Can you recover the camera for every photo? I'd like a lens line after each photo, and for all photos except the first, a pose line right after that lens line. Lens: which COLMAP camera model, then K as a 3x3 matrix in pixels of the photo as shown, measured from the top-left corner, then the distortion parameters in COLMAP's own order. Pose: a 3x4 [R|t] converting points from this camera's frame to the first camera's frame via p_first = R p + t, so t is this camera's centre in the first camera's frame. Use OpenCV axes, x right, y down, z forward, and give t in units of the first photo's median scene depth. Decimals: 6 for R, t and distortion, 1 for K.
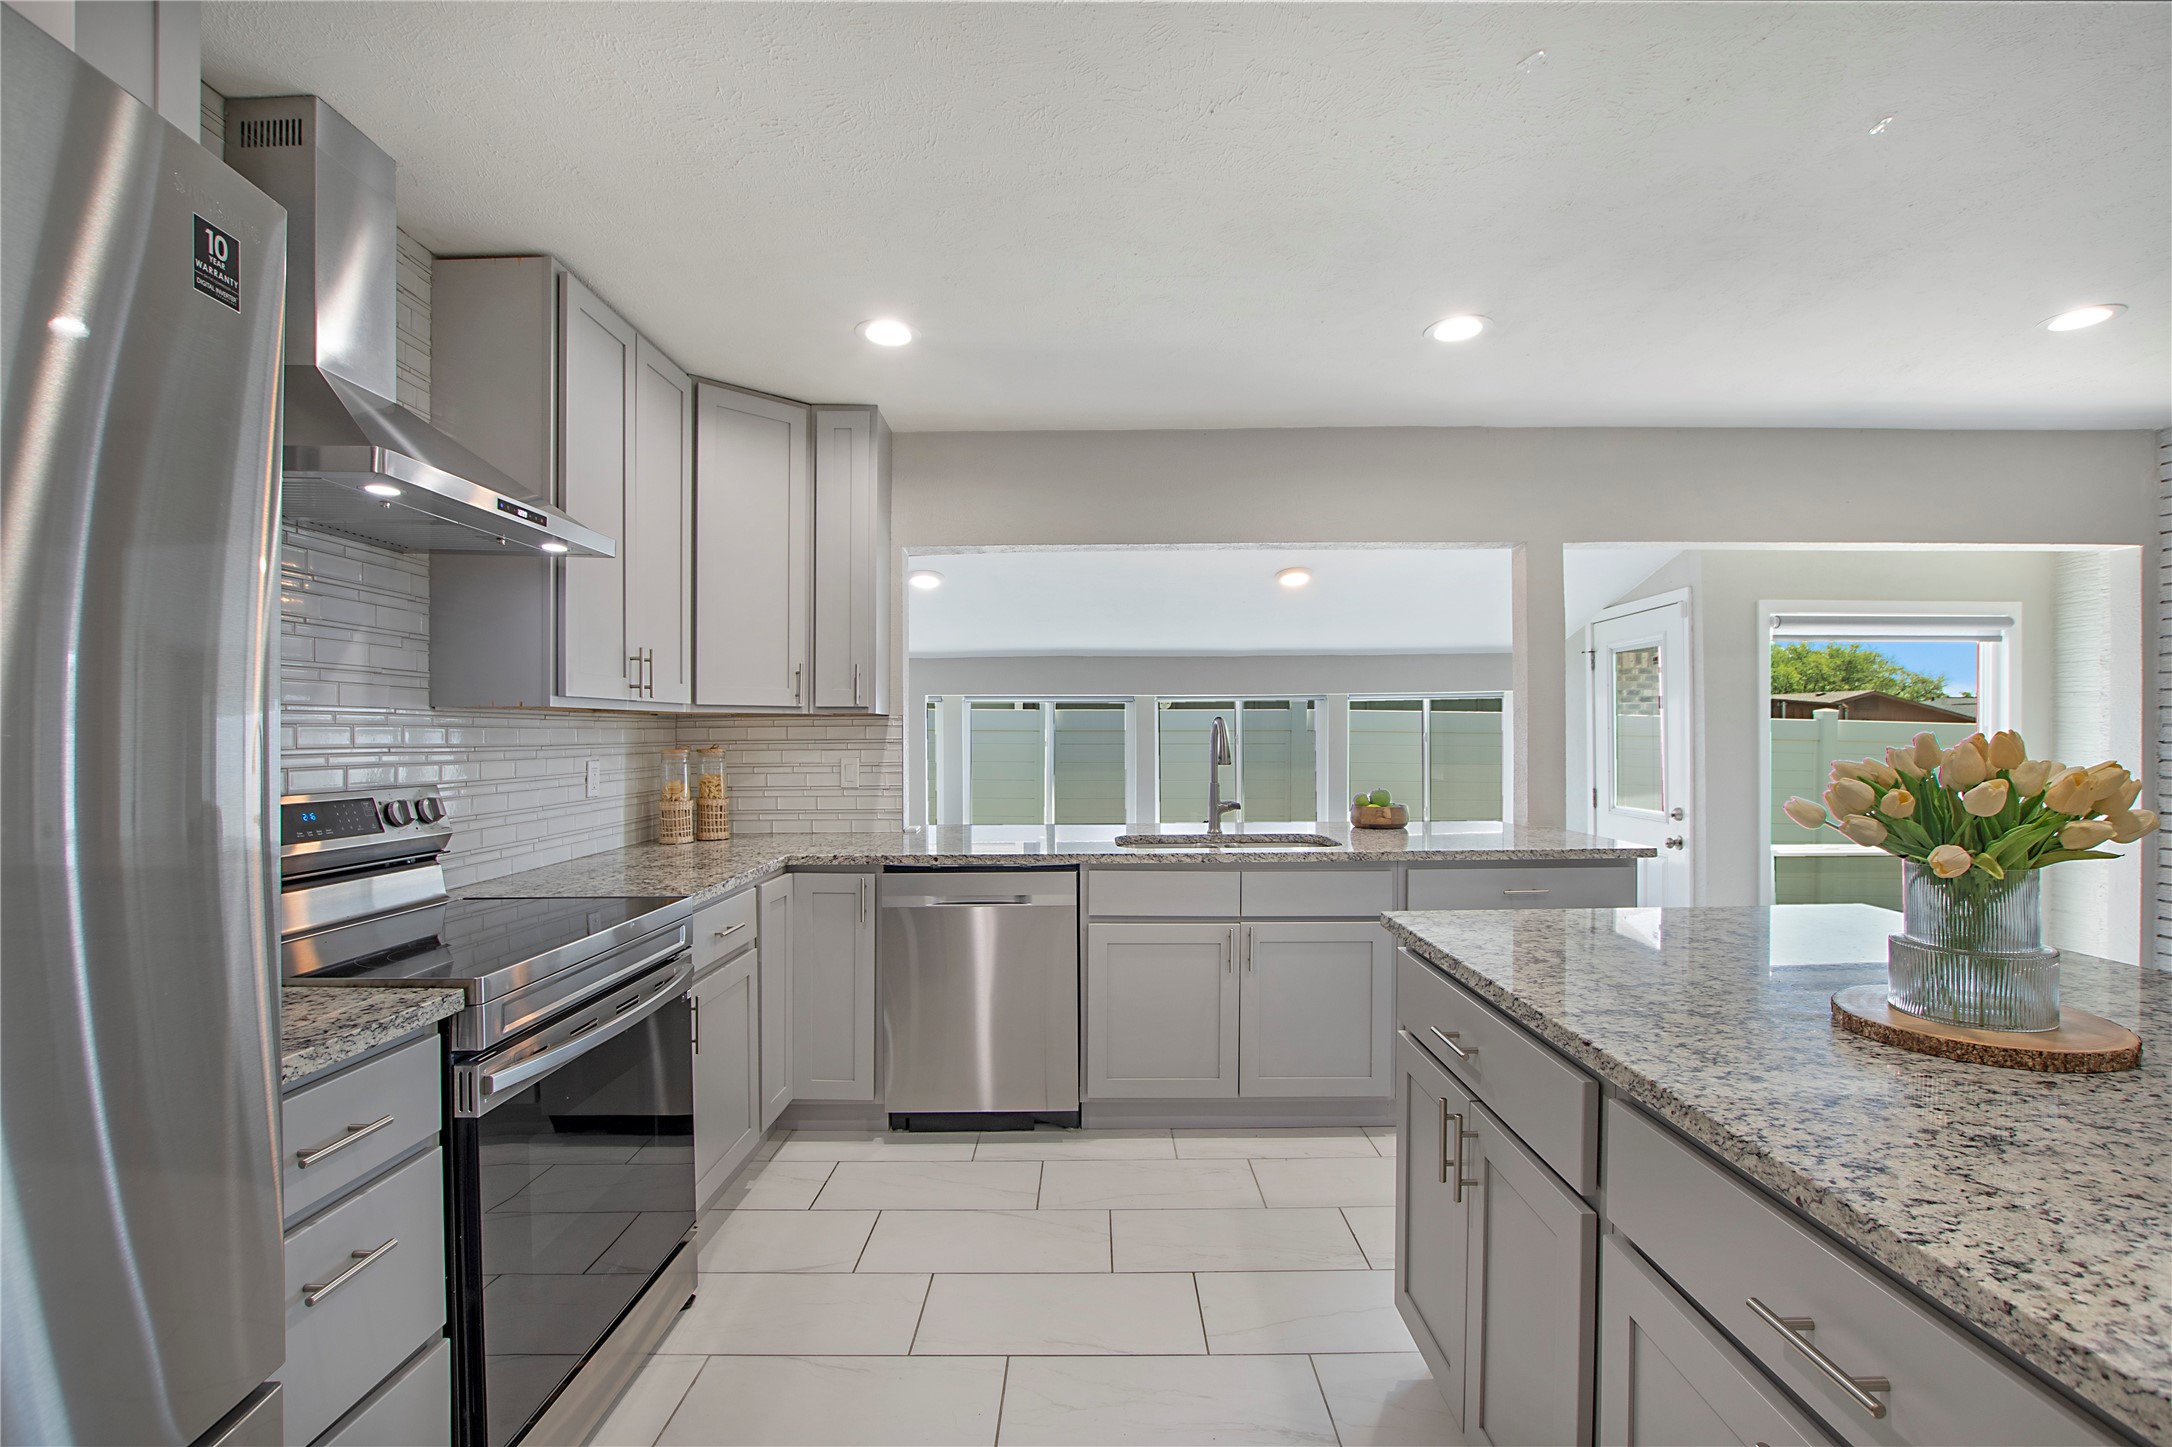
lens RADIAL K [[962.0, 0, 1092.1], [0, 962.0, 731.8], [0, 0, 1]] dist [-0.037639, 0.005264]
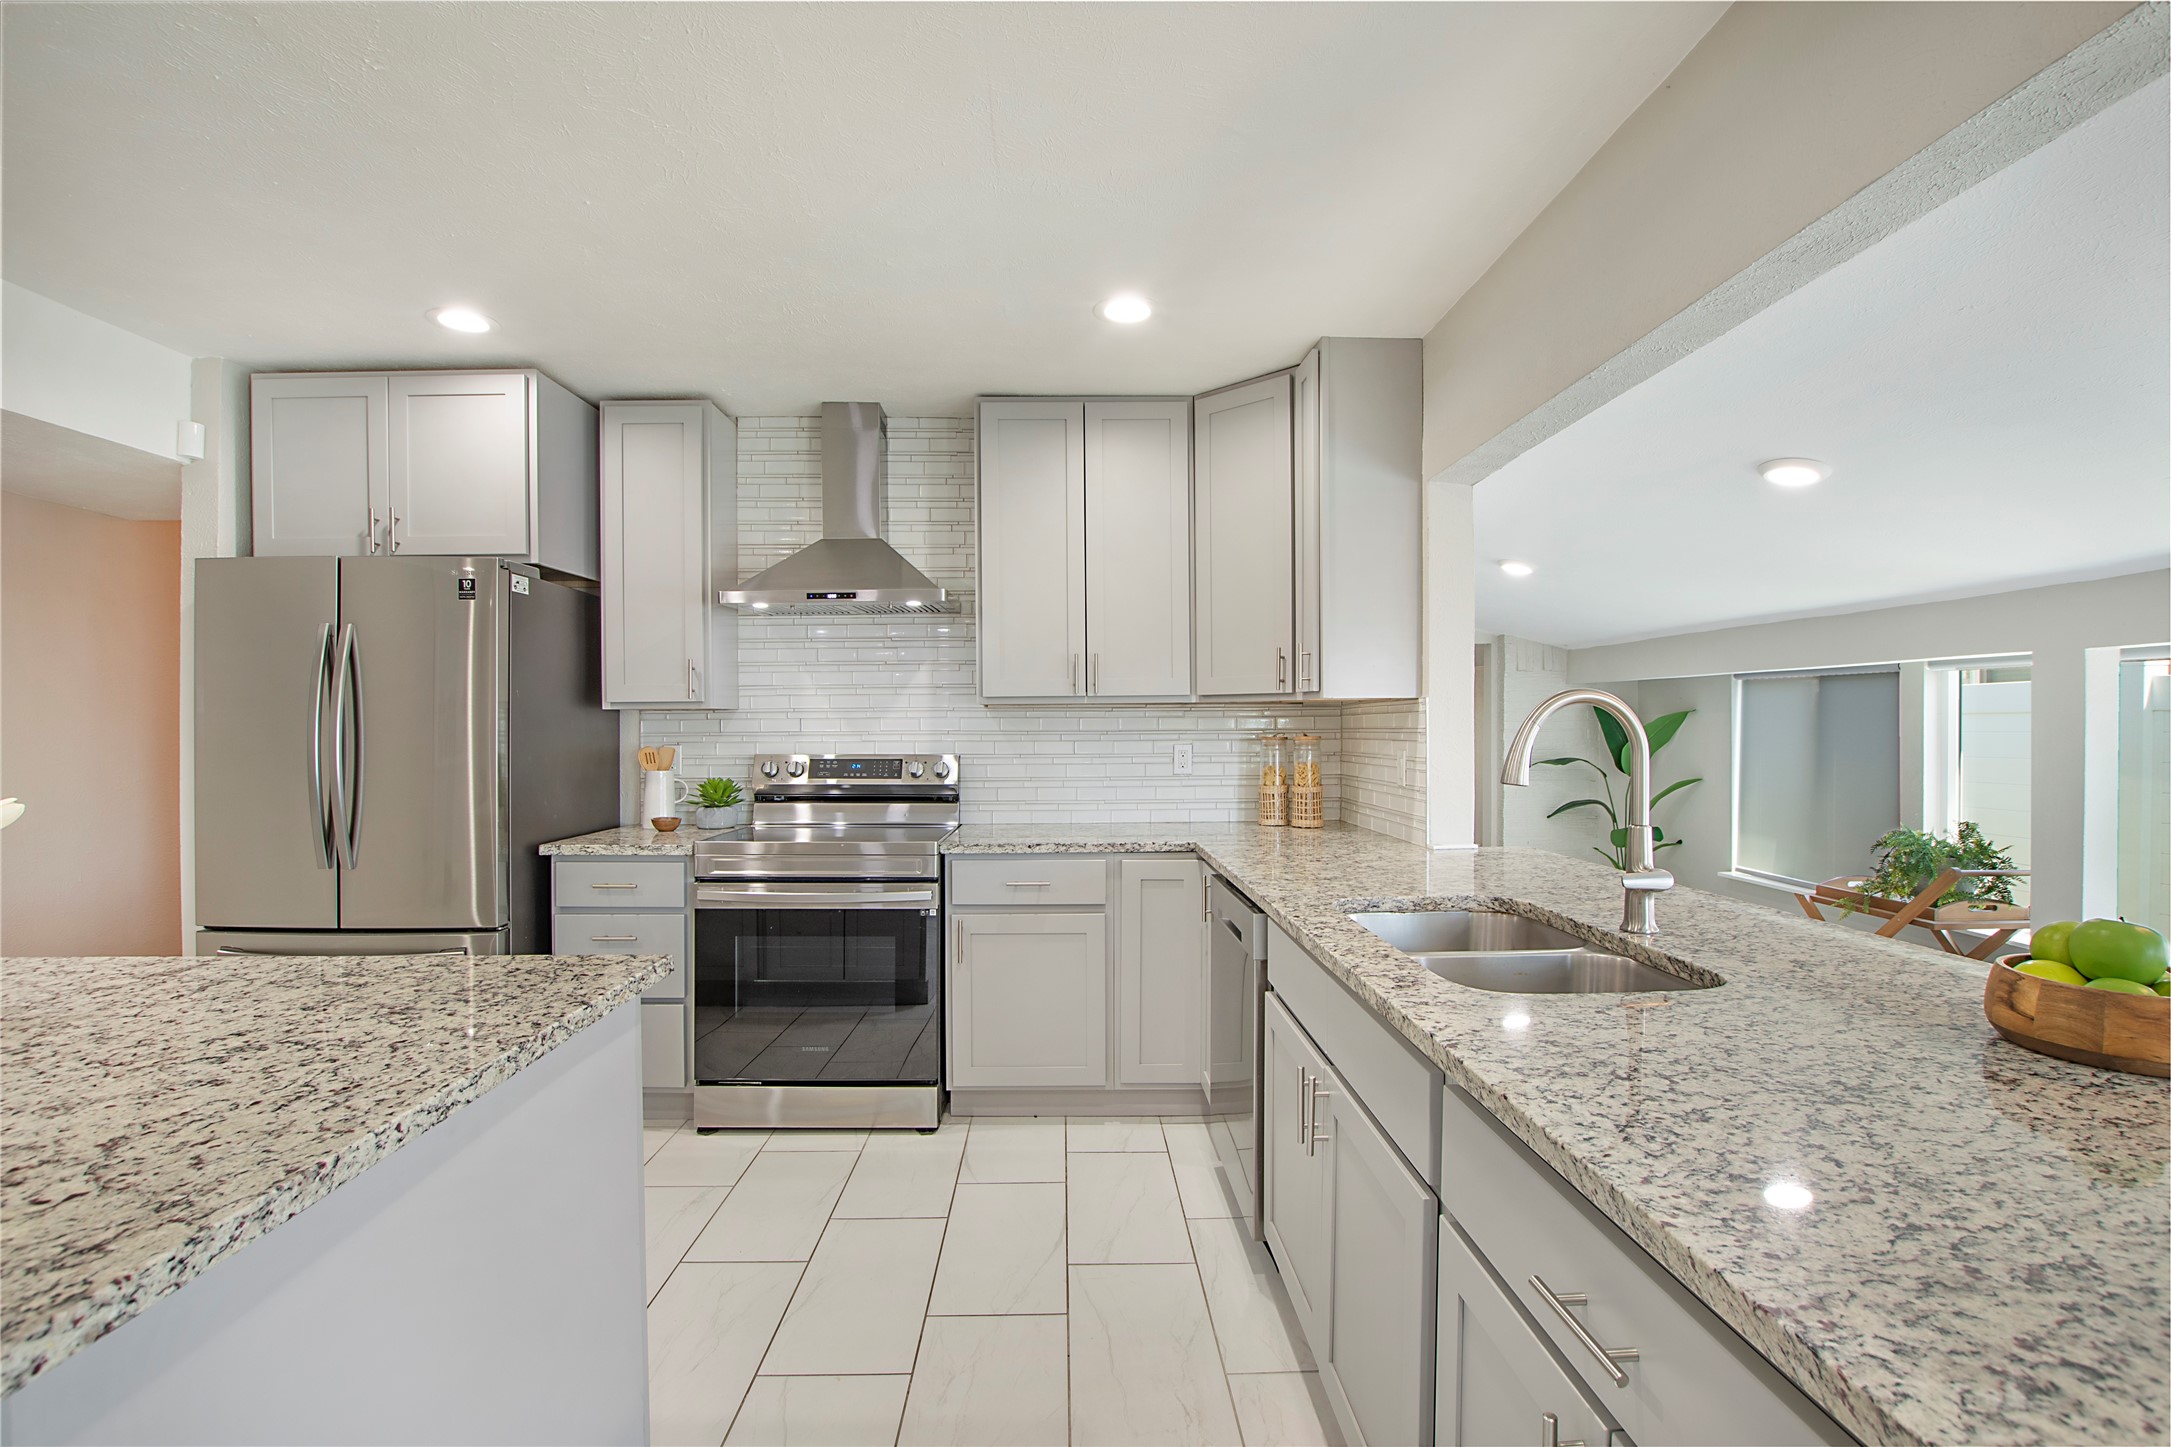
lens RADIAL K [[961.5, 0, 1077.0], [0, 961.5, 728.8], [0, 0, 1]] dist [-0.037639, 0.005264]
pose [[0.020942, 0.011396, -0.999716, 0.649855], [0.005978, 0.999916, 0.011523, -0.003413], [0.999763, -0.006218, 0.020872, 0.790902]]
